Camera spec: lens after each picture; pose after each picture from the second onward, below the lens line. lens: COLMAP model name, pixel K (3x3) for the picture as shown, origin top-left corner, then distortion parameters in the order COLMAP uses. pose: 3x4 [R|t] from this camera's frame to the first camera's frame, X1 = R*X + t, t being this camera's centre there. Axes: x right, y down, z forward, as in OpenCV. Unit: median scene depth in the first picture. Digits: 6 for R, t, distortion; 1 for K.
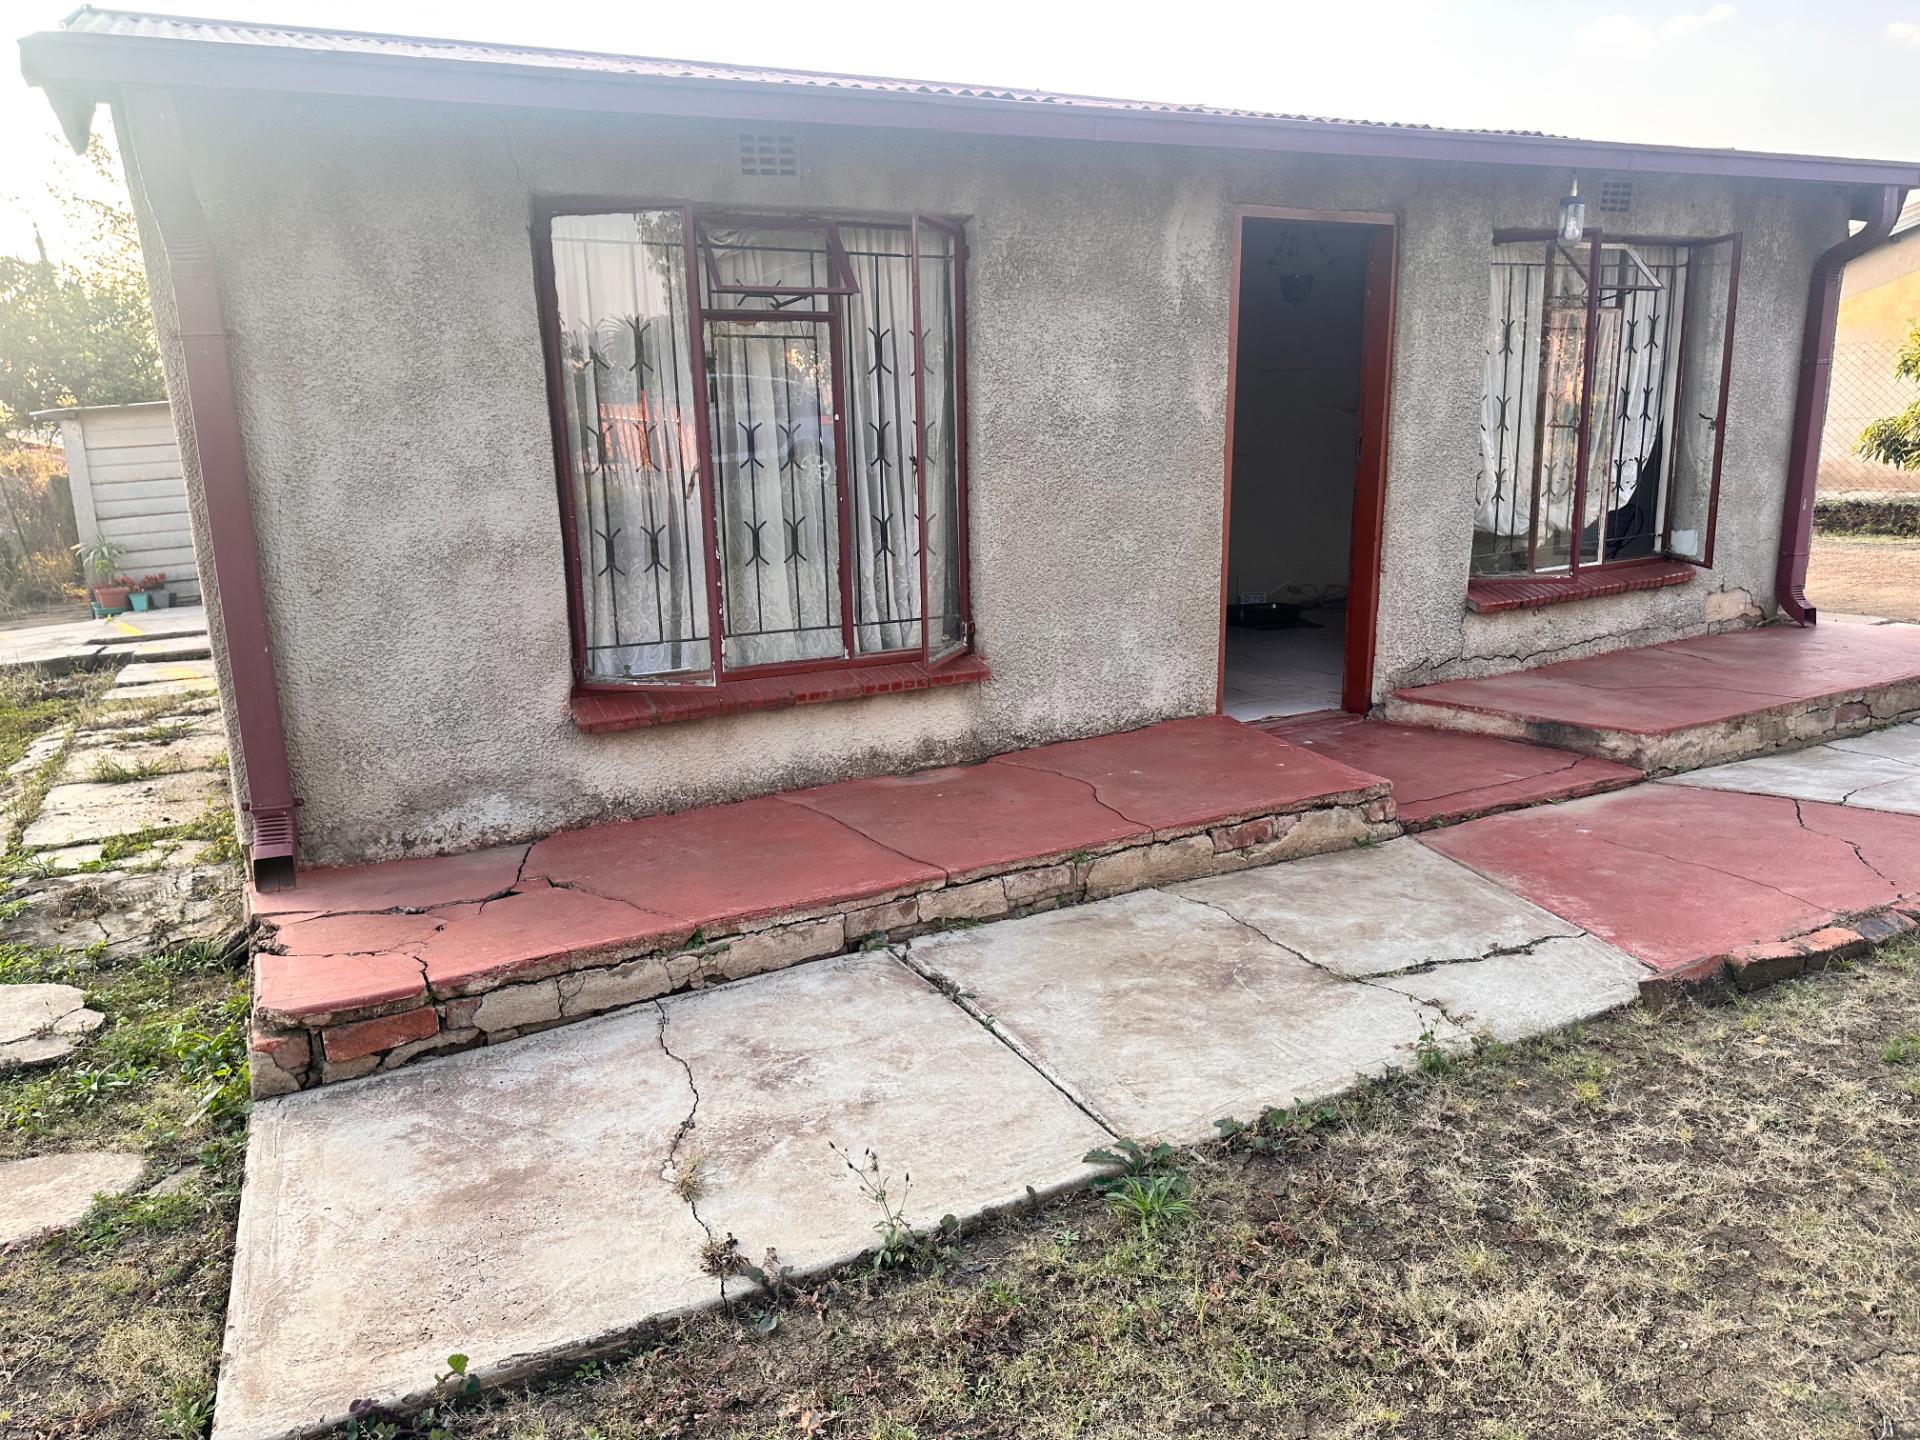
lens RADIAL K [[1332.0, 0, 960.0], [0, 1332.0, 720.0], [0, 0, 1]] dist [0.108886, -0.138342]
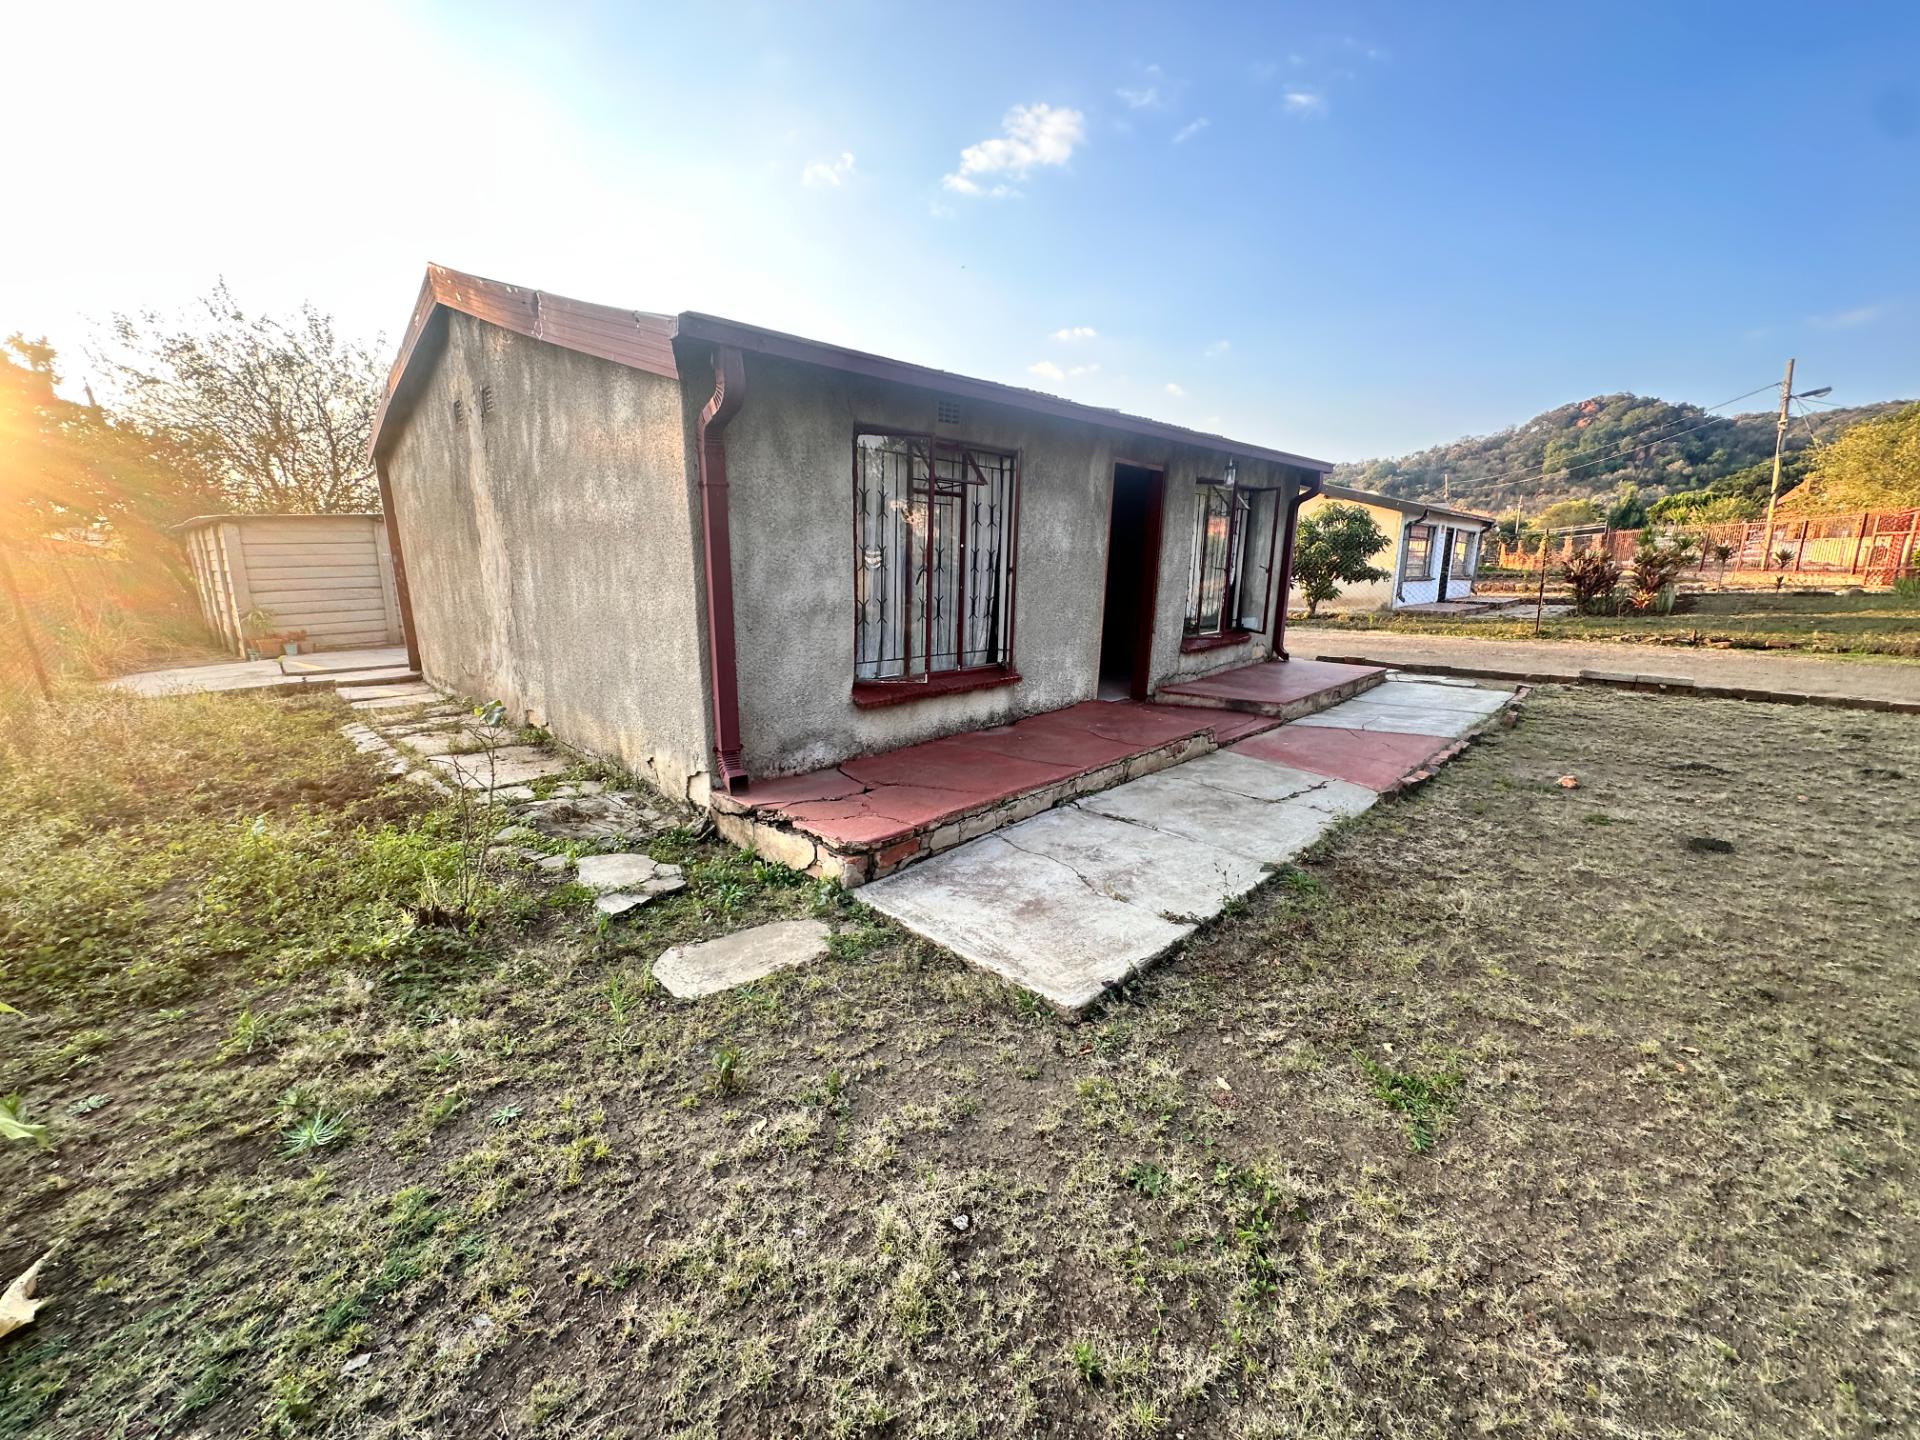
lens RADIAL K [[766.4, 0, 960.0], [0, 766.4, 720.0], [0, 0, 1]] dist [-0.001328, -0.000146]
pose [[0.945630, -0.022628, 0.324456, -0.499648], [0.025795, 0.999652, -0.005463, 0.035678], [-0.324220, 0.013535, 0.945885, -0.053231]]
